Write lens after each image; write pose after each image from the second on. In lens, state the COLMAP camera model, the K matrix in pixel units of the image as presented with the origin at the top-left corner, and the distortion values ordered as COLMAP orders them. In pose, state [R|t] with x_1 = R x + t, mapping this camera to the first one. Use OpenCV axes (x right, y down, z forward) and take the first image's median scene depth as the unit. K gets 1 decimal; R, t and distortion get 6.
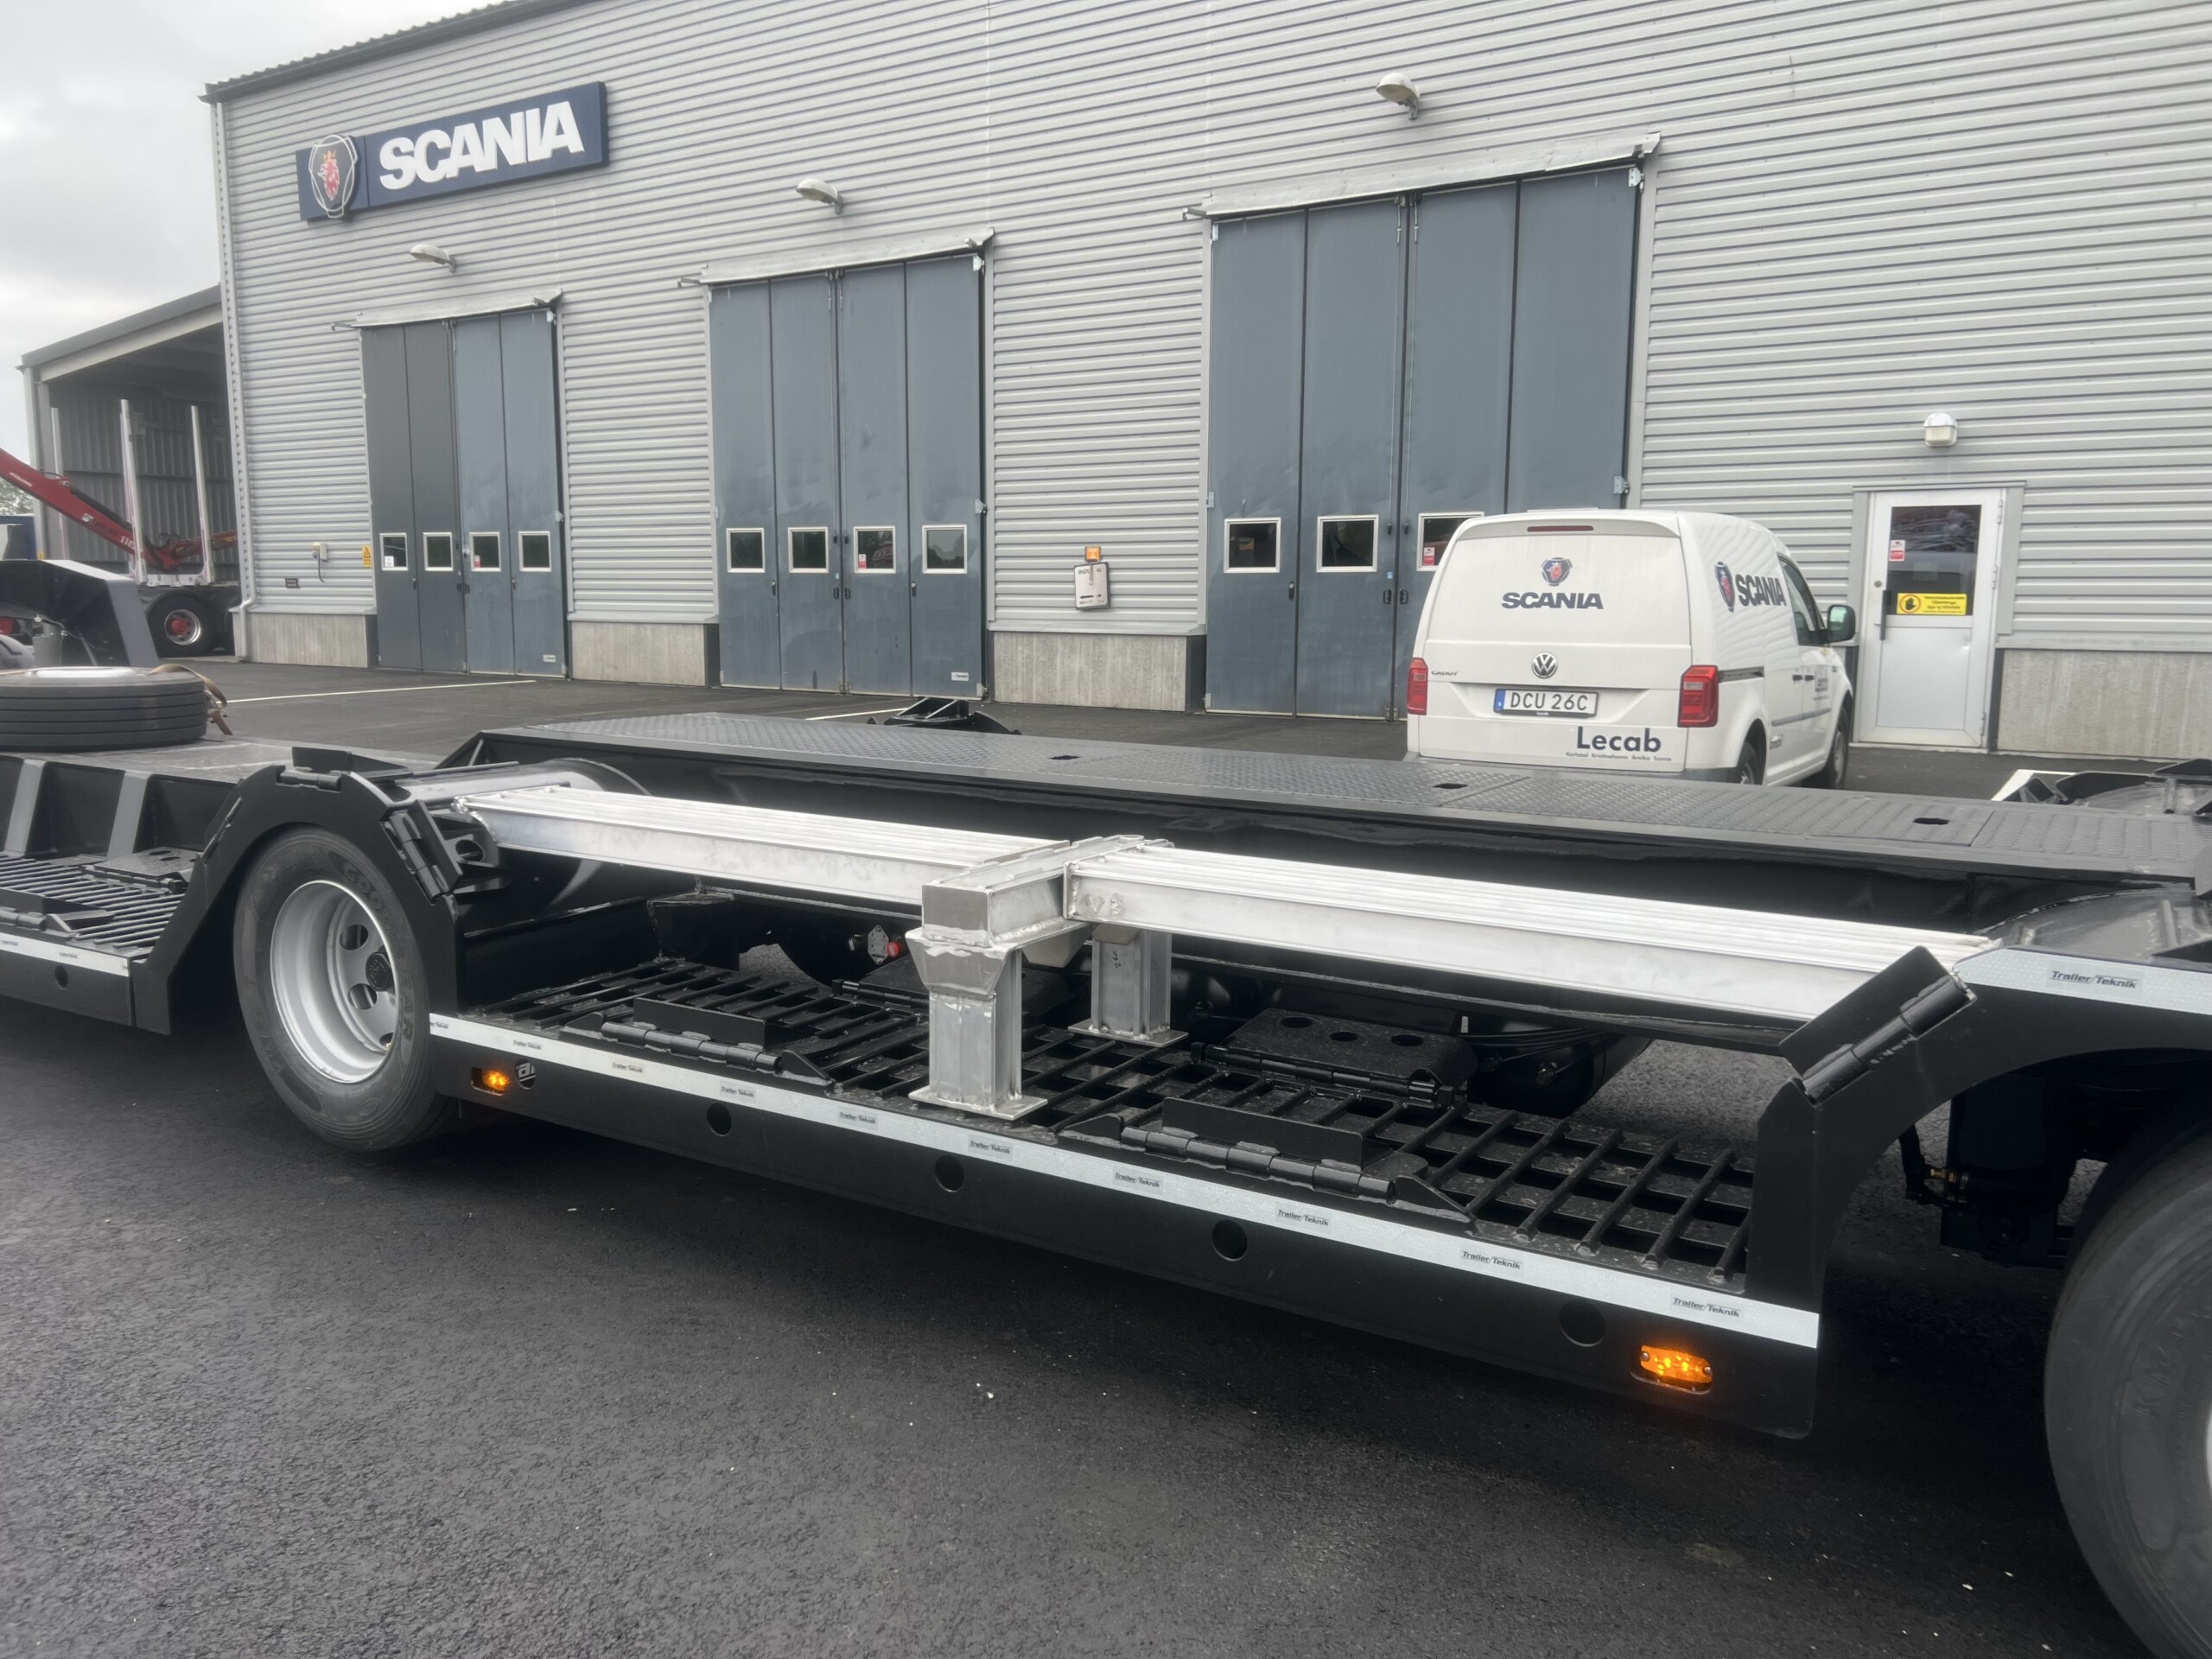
lens RADIAL K [[1638.6, 0, 1110.2], [0, 1638.6, 813.4], [0, 0, 1]] dist [0.072935, -0.072475]
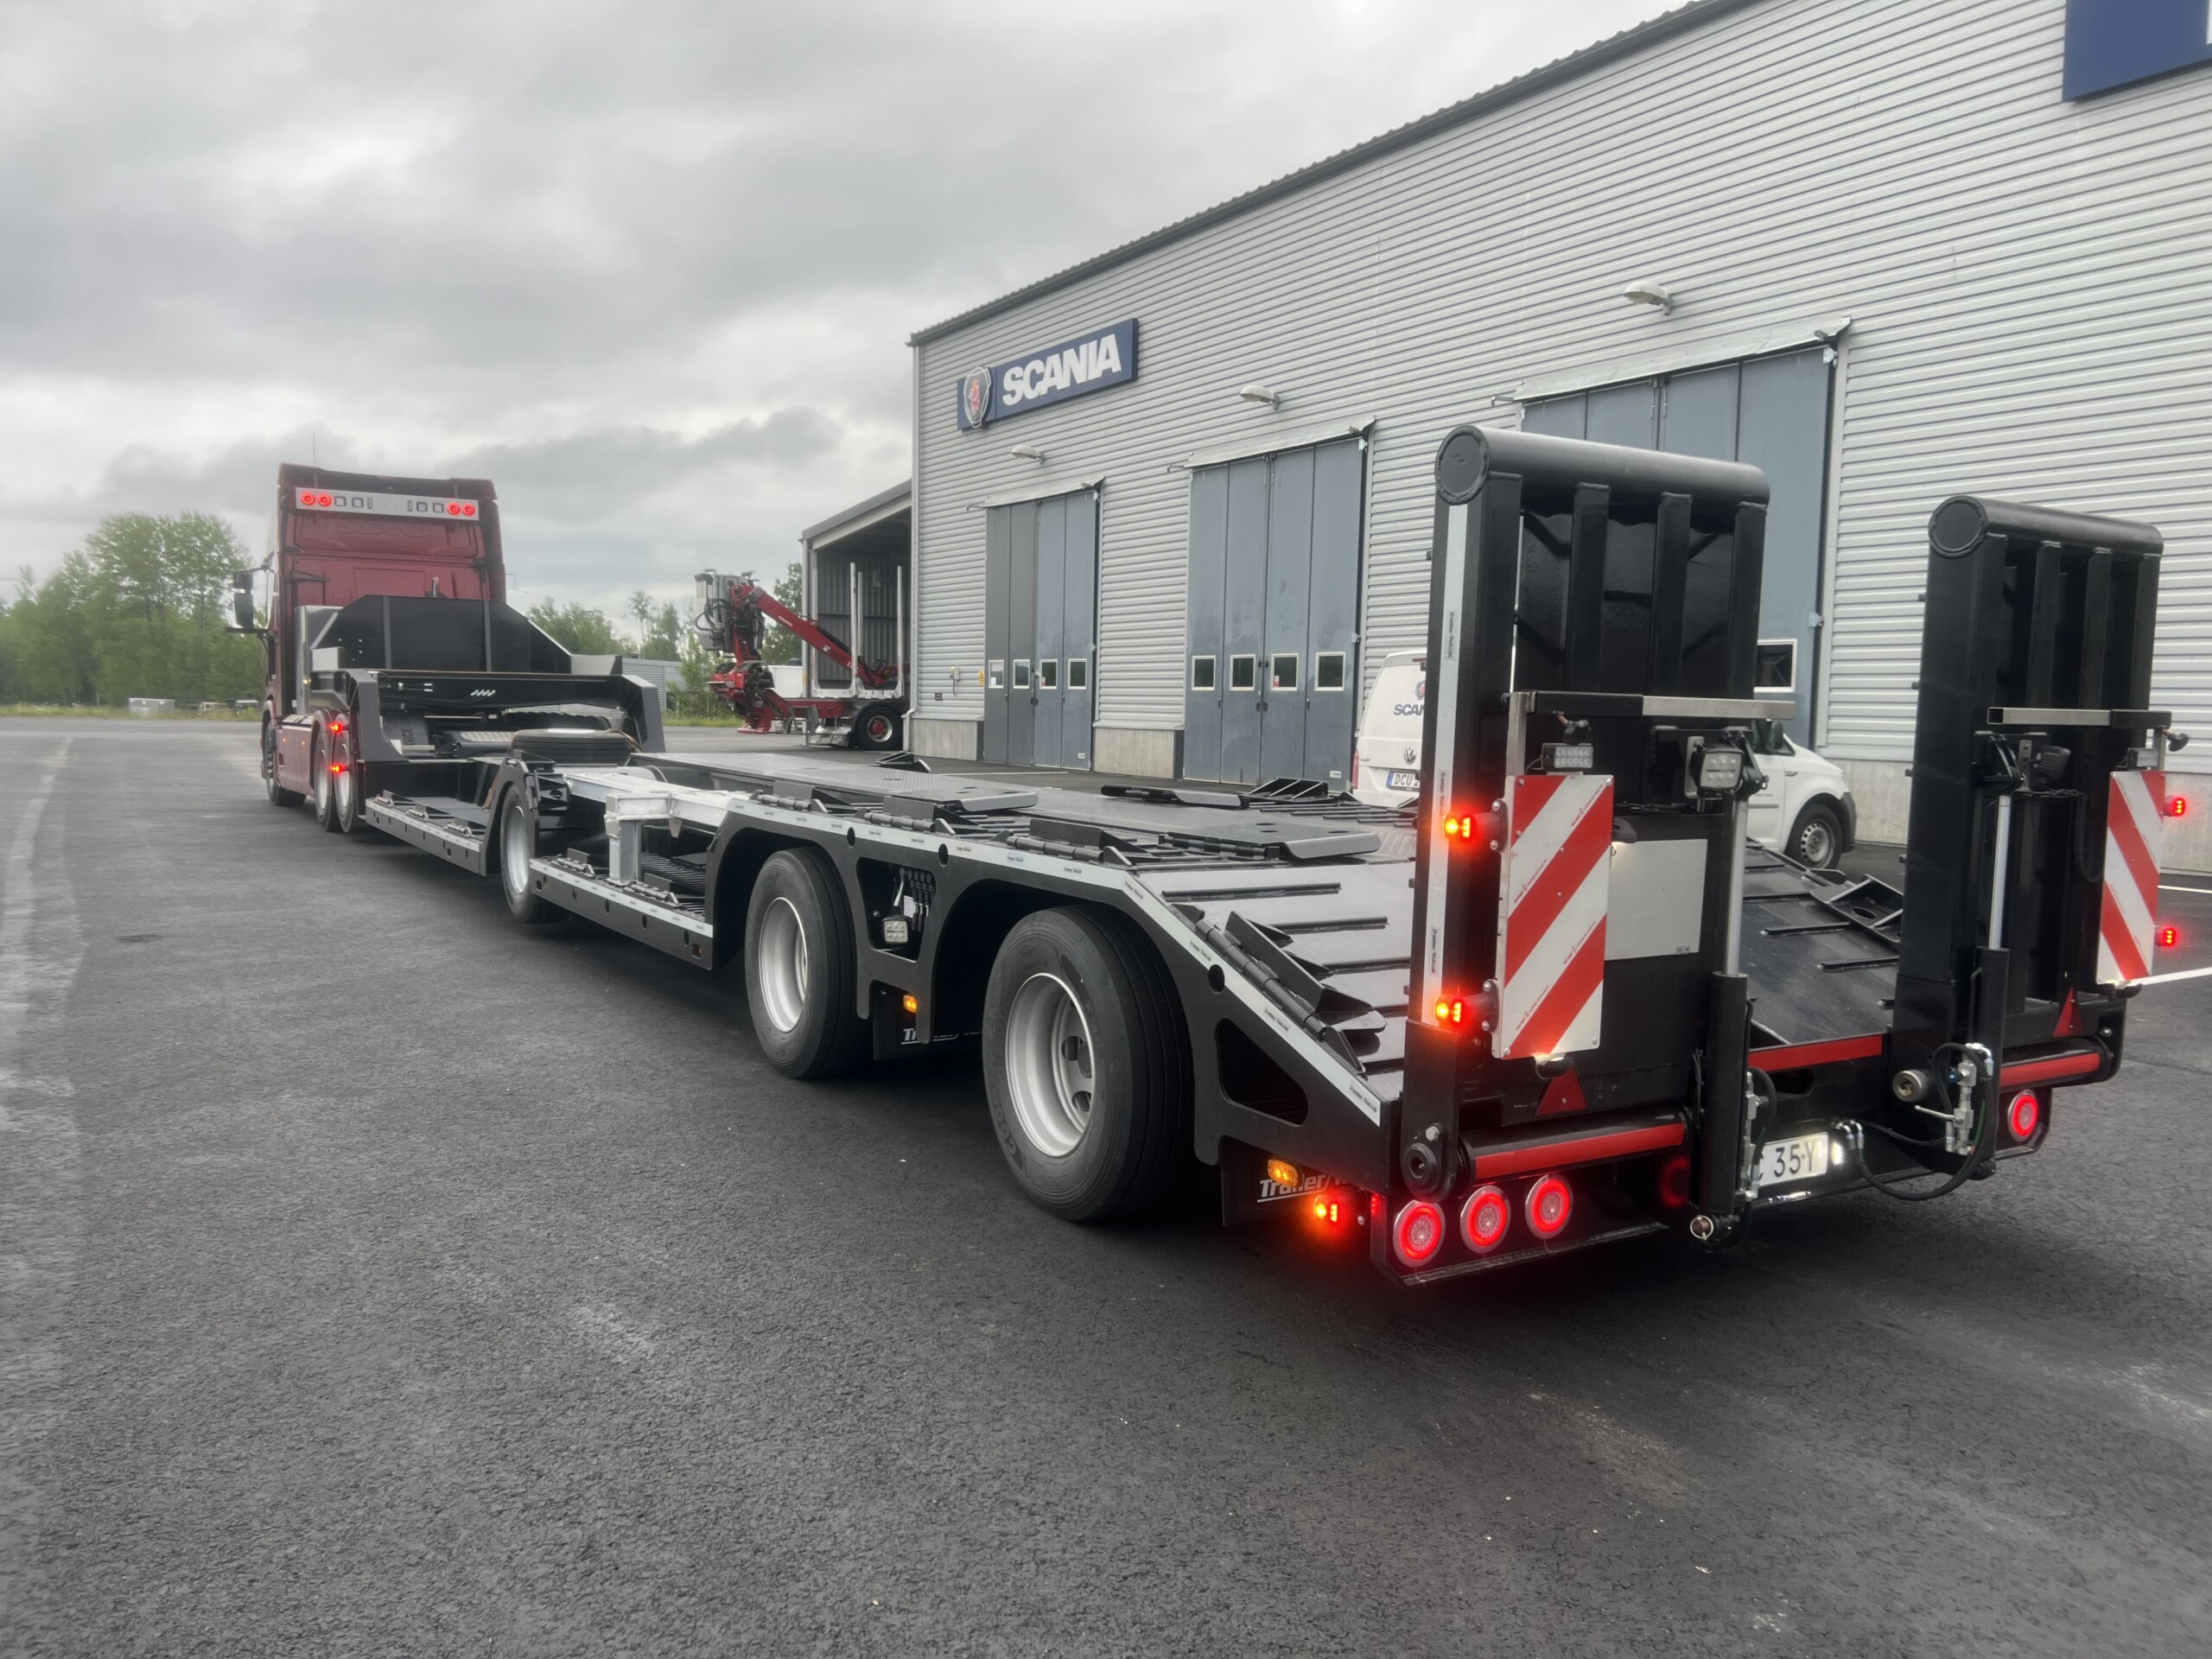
lens RADIAL K [[1657.3, 0, 1122.1], [0, 1657.3, 855.9], [0, 0, 1]] dist [0.097483, -0.131319]
pose [[0.902508, 0.051312, -0.427606, 0.264316], [-0.071317, 0.996975, -0.030886, 0.023901], [0.424728, 0.058370, 0.903437, -0.167034]]
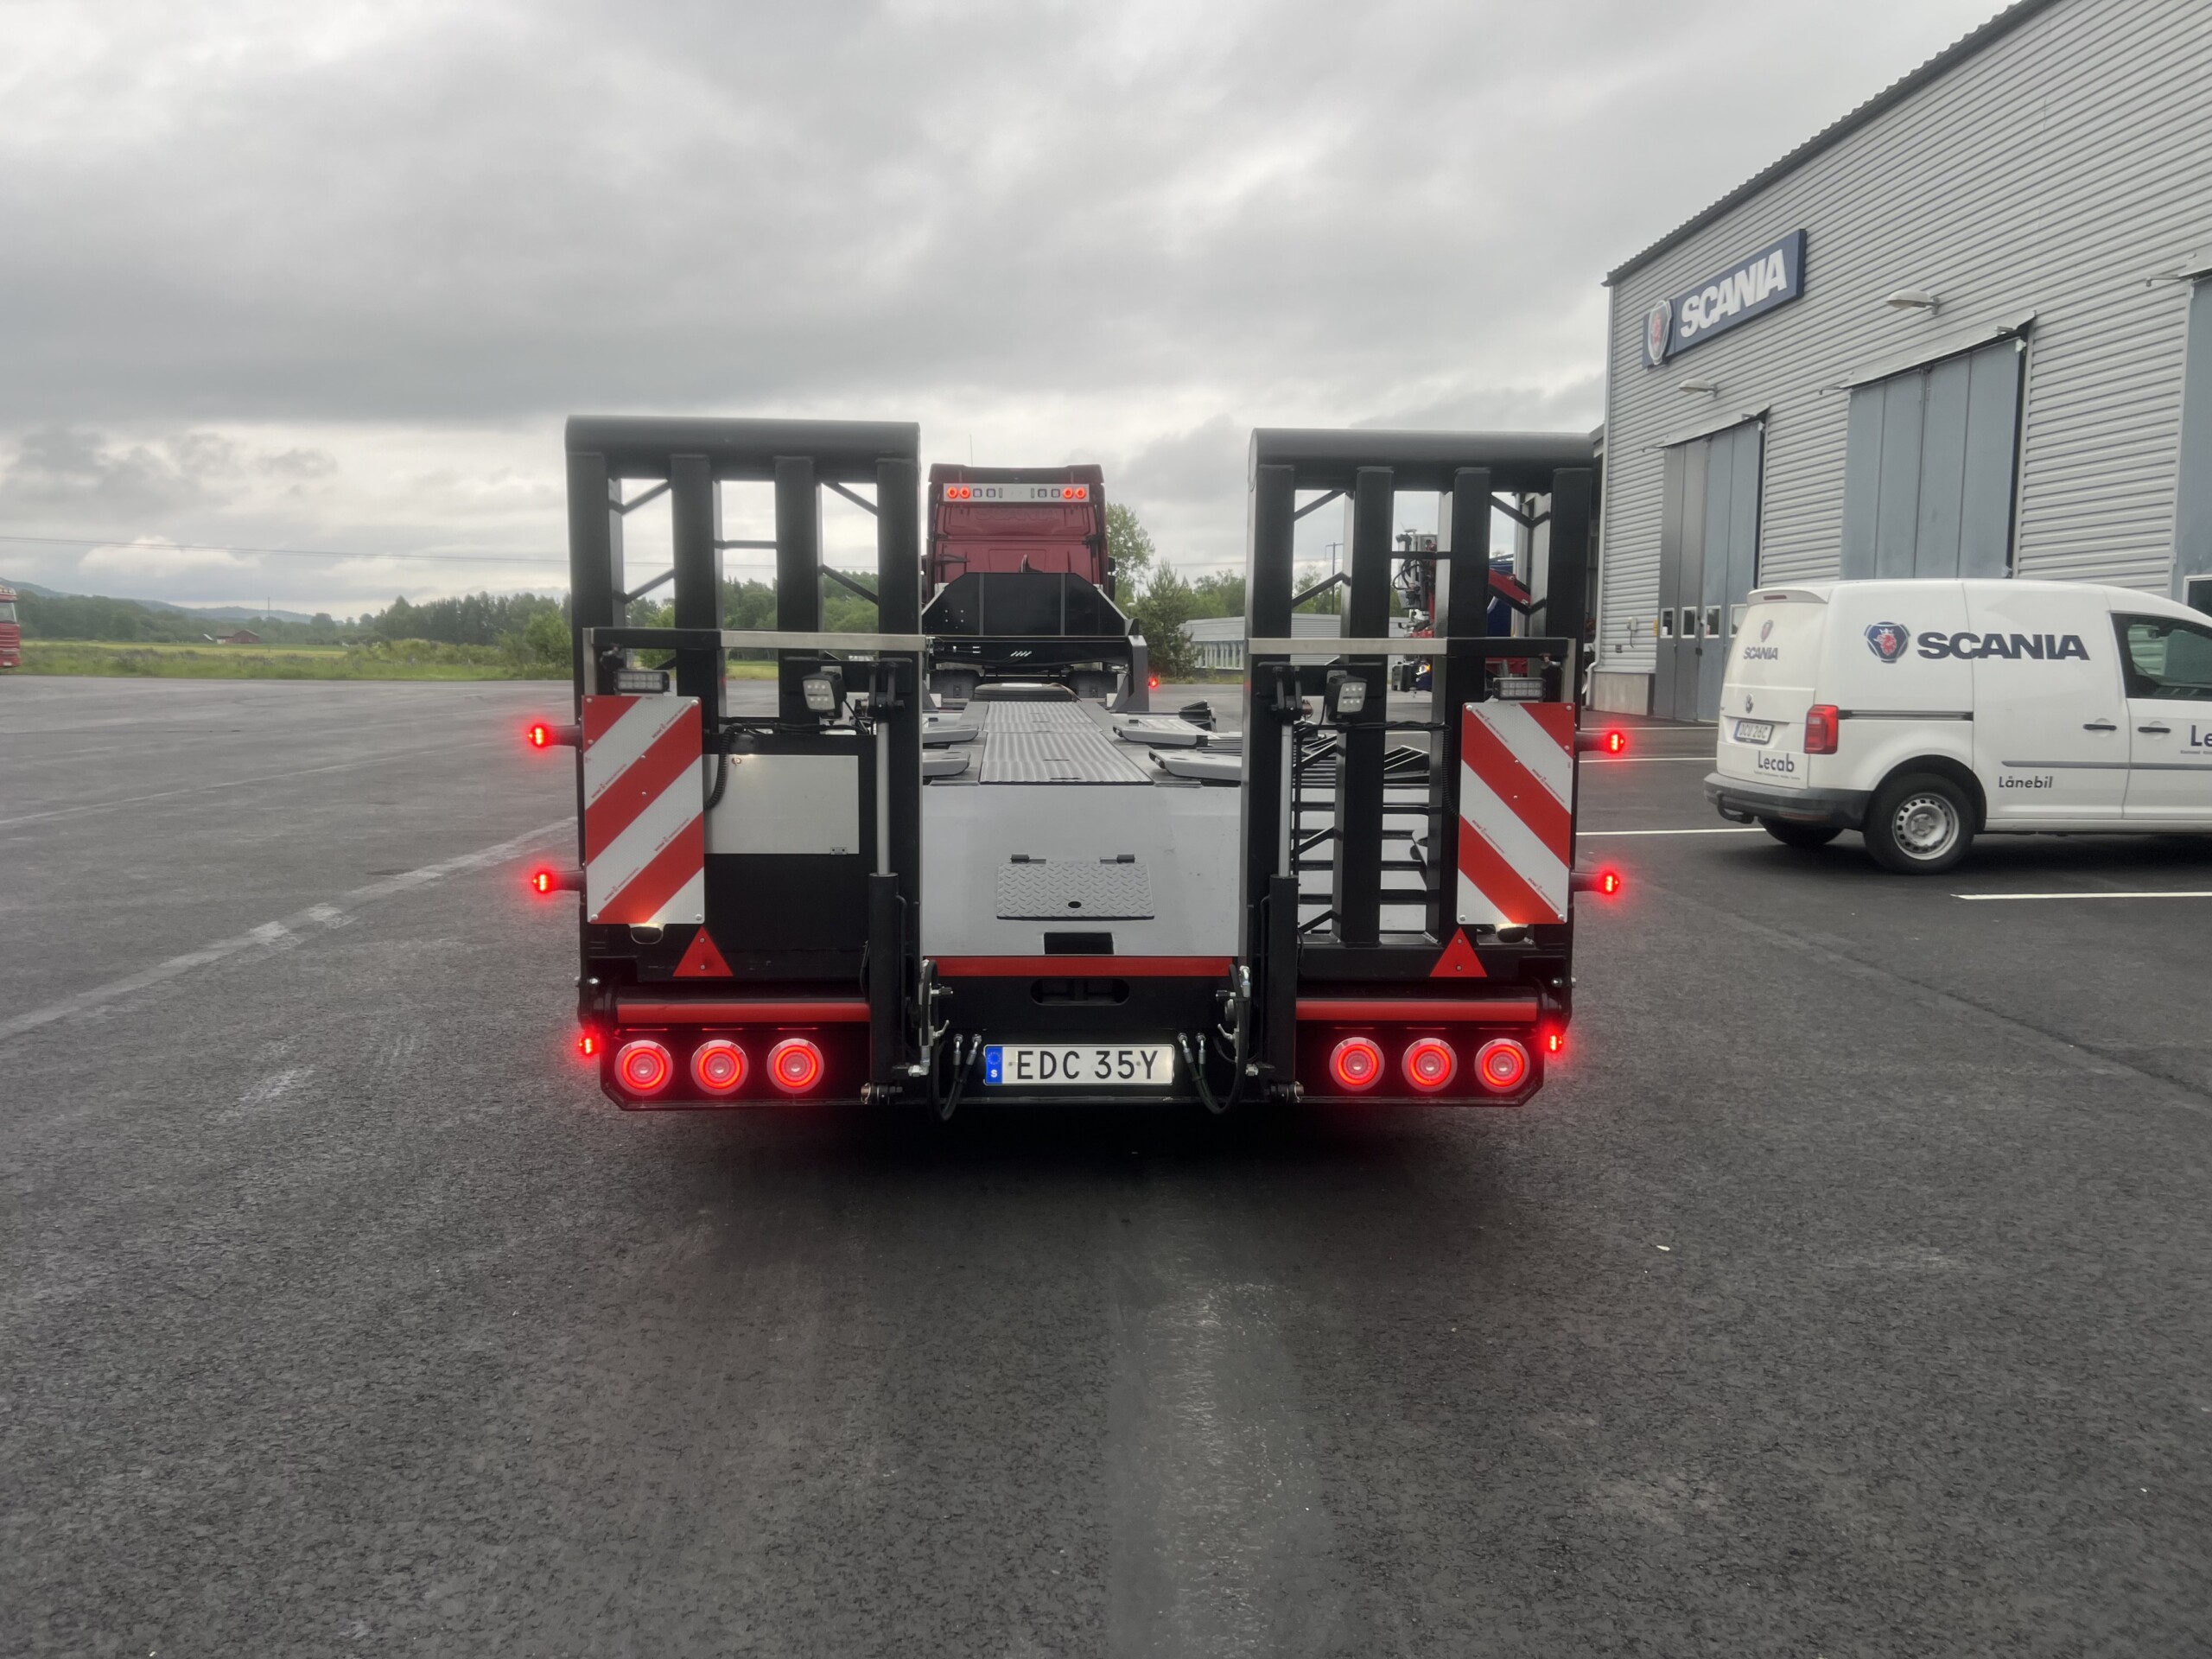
lens RADIAL K [[1657.3, 0, 1122.1], [0, 1657.3, 855.9], [0, 0, 1]] dist [0.097483, -0.131319]
pose [[0.581289, 0.097436, -0.807842, 0.422596], [-0.110505, 0.993060, 0.040260, 0.013036], [0.806158, 0.065867, 0.588022, -0.075541]]
